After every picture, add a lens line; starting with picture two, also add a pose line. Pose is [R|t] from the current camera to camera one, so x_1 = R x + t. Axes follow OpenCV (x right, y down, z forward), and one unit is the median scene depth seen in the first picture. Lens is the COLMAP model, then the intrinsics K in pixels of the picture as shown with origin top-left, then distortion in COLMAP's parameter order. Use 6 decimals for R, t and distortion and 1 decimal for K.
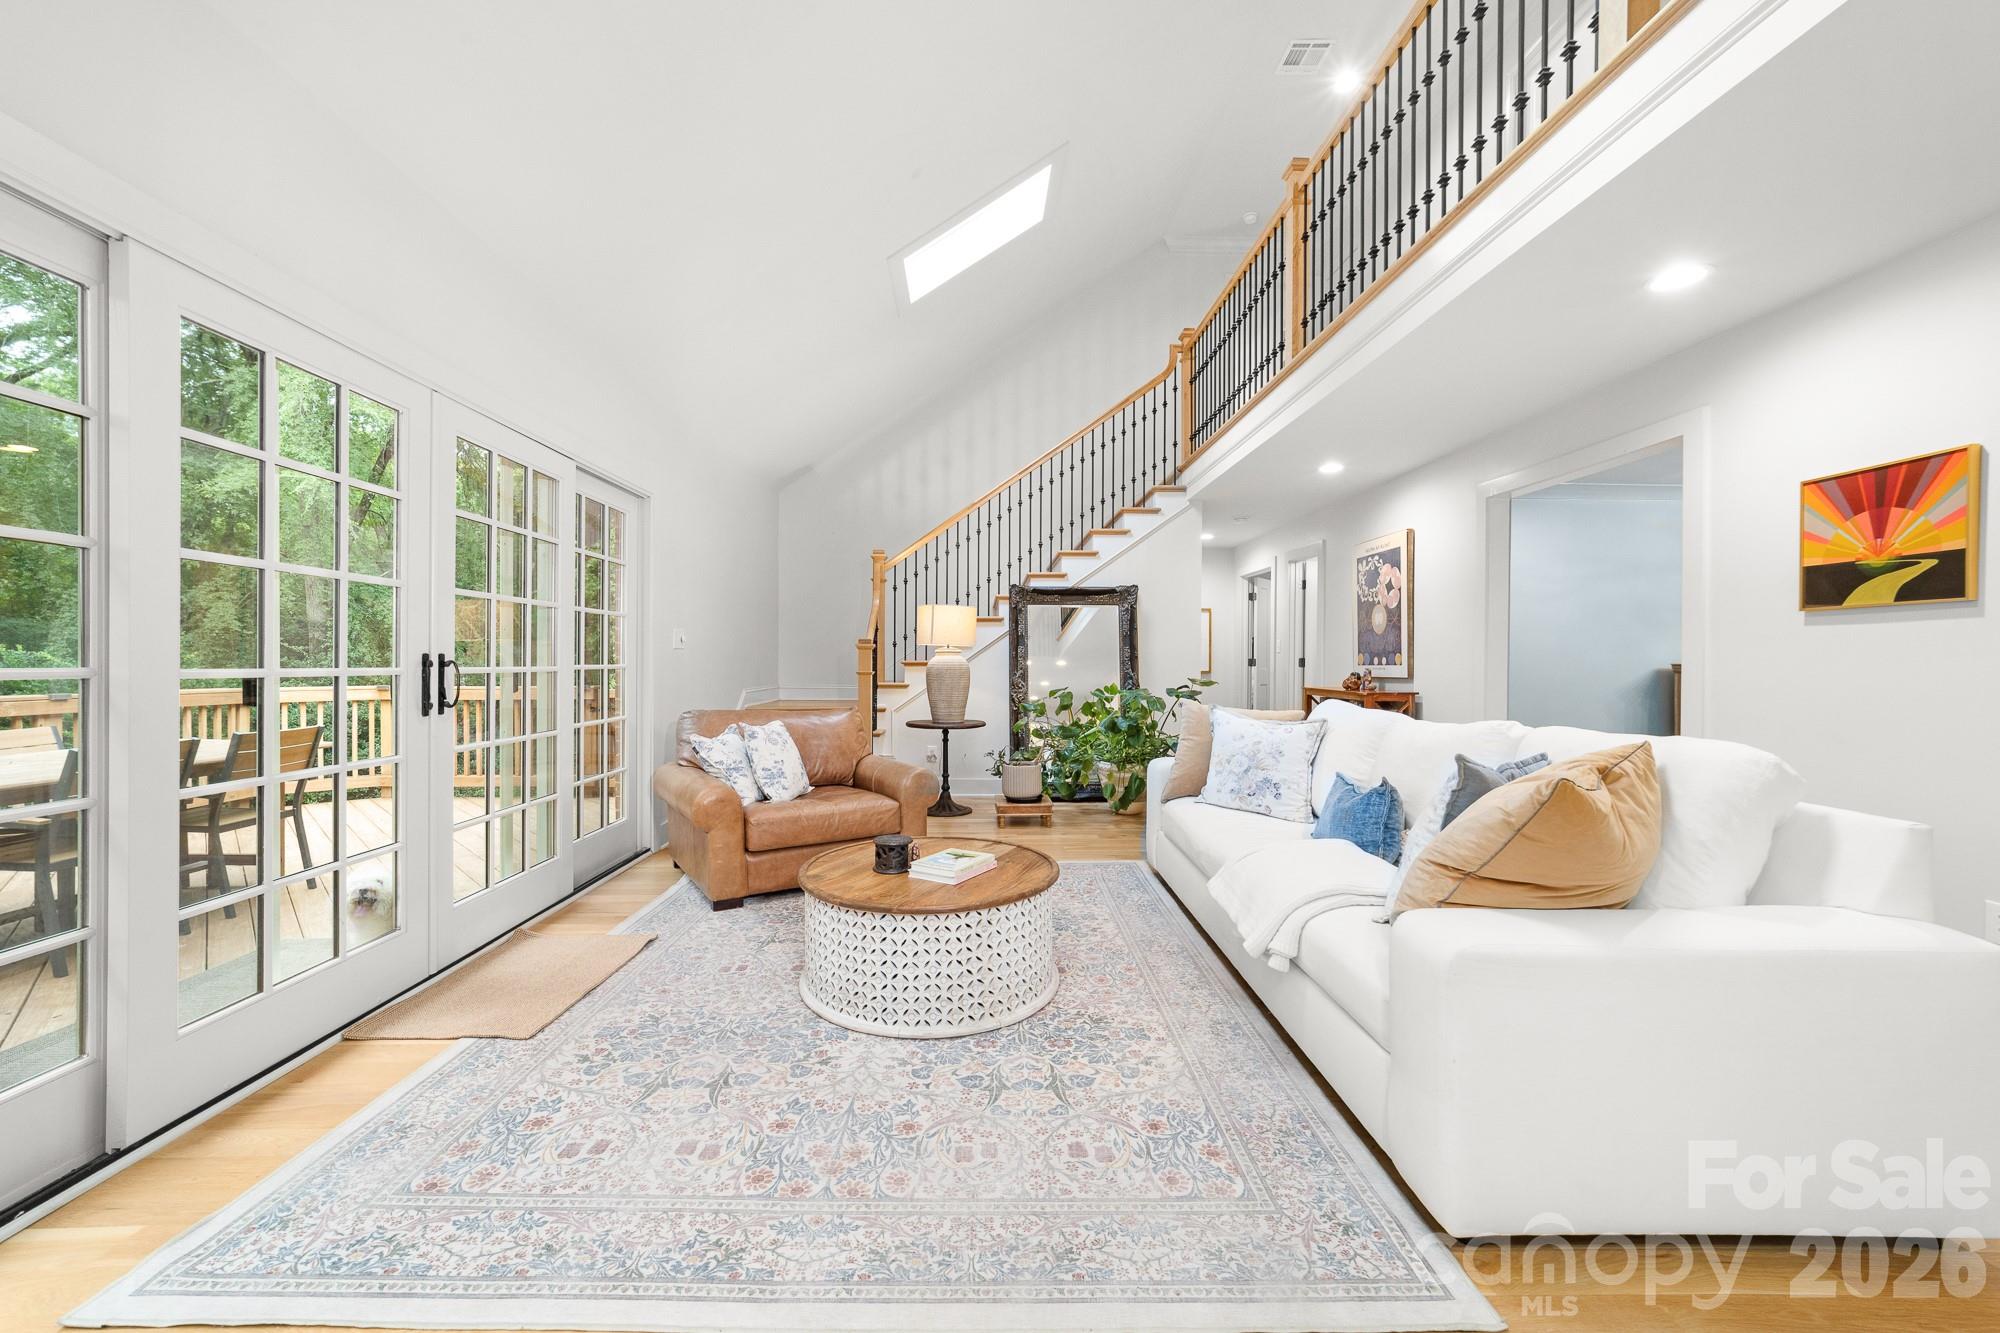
lens RADIAL K [[777.3, 0, 994.7], [0, 777.3, 664.5], [0, 0, 1]] dist [0.013987, 0.000268]
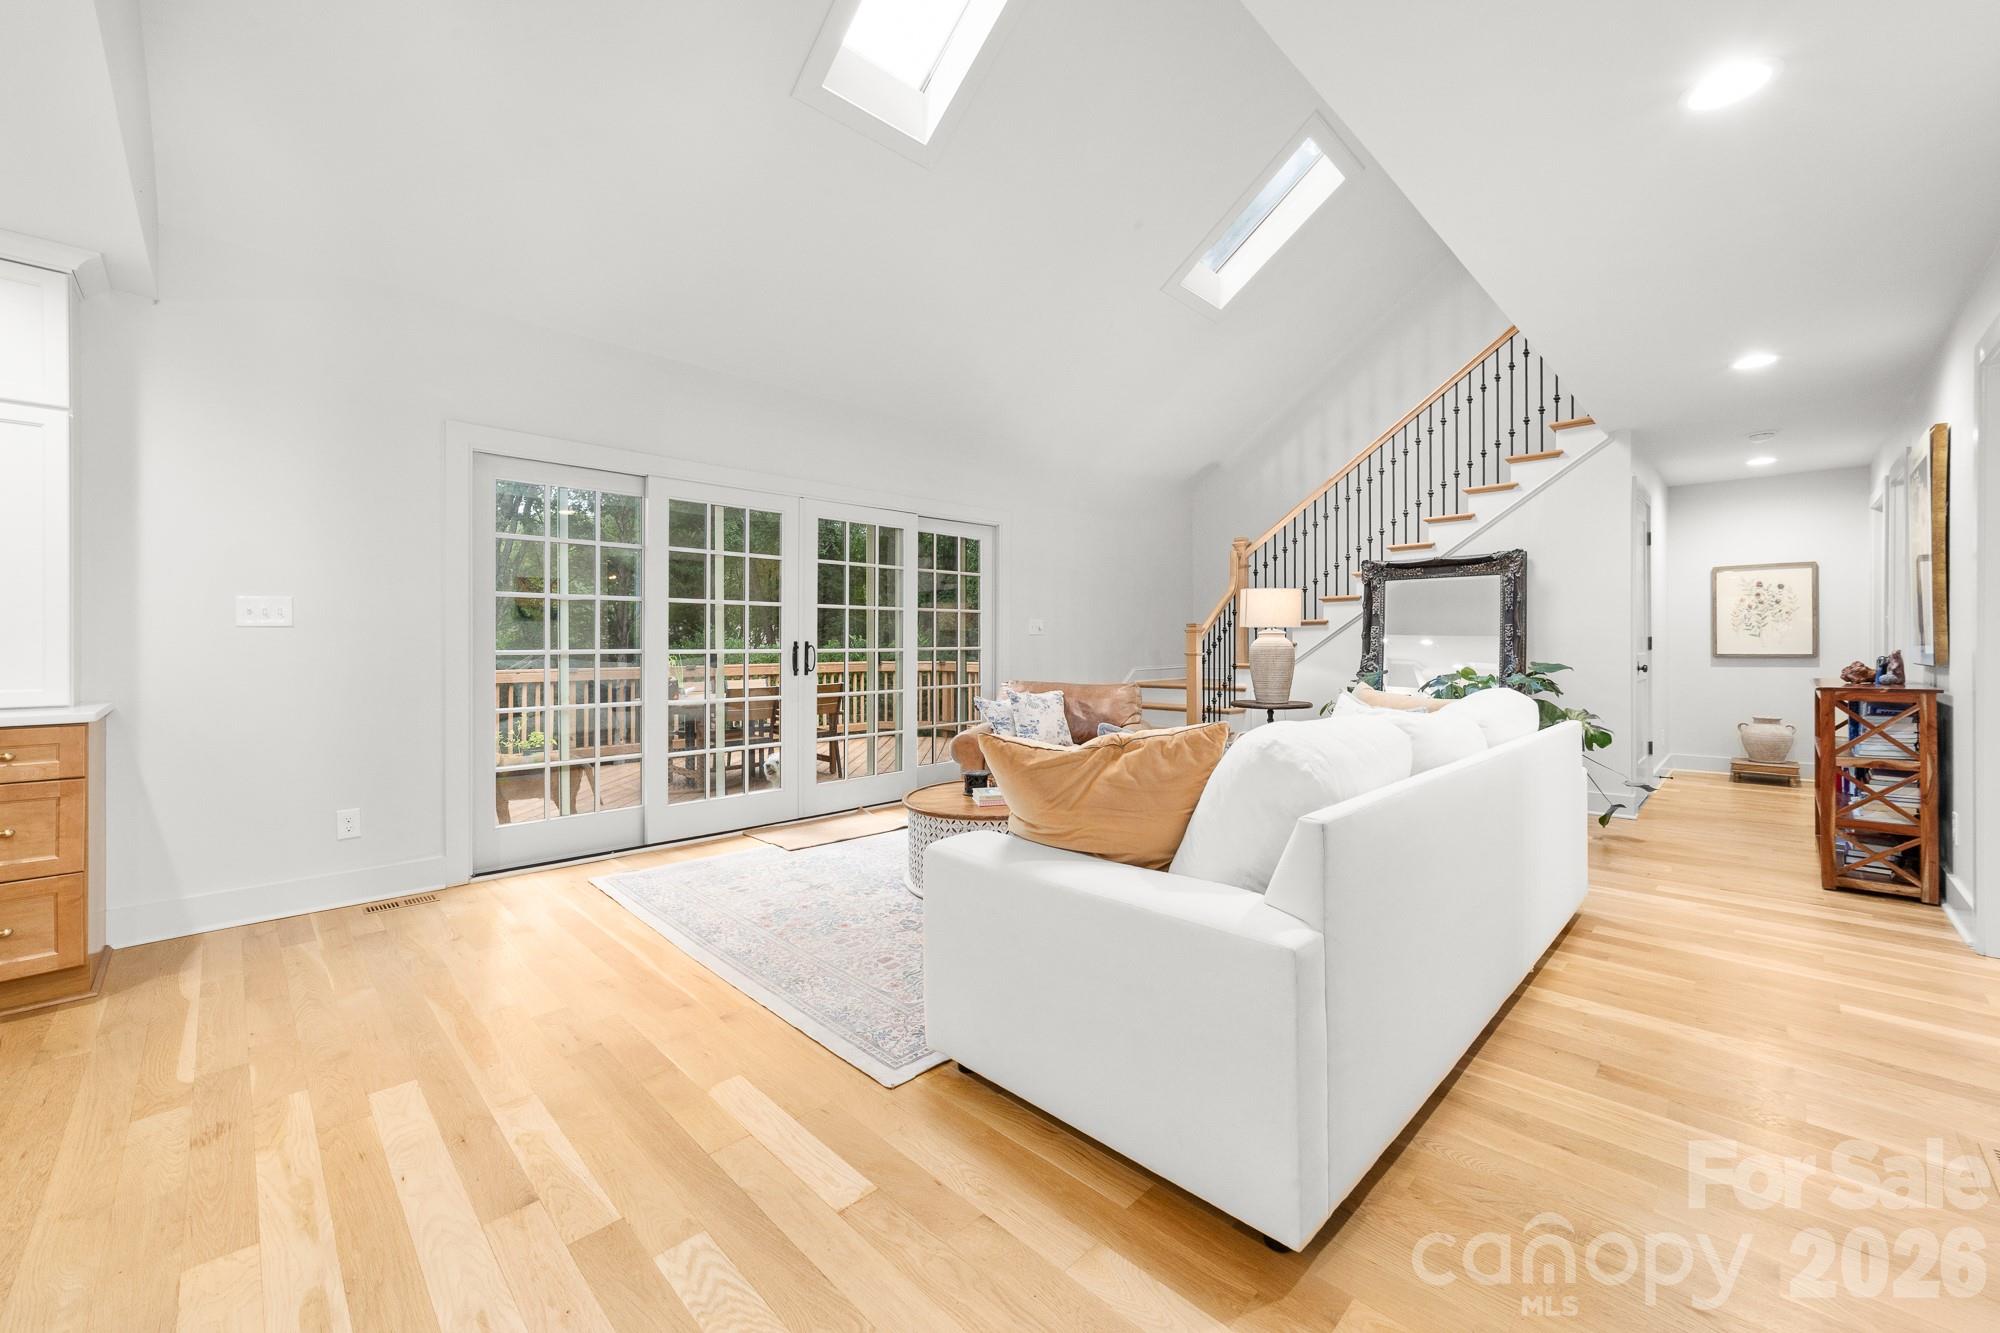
lens RADIAL K [[779.0, 0, 988.7], [0, 779.0, 643.5], [0, 0, 1]] dist [0.000815, 0.000551]
pose [[0.699652, -0.004900, -0.714467, 0.444165], [0.002725, 0.999988, -0.004189, -0.000199], [0.714479, 0.000984, 0.699656, 0.020160]]
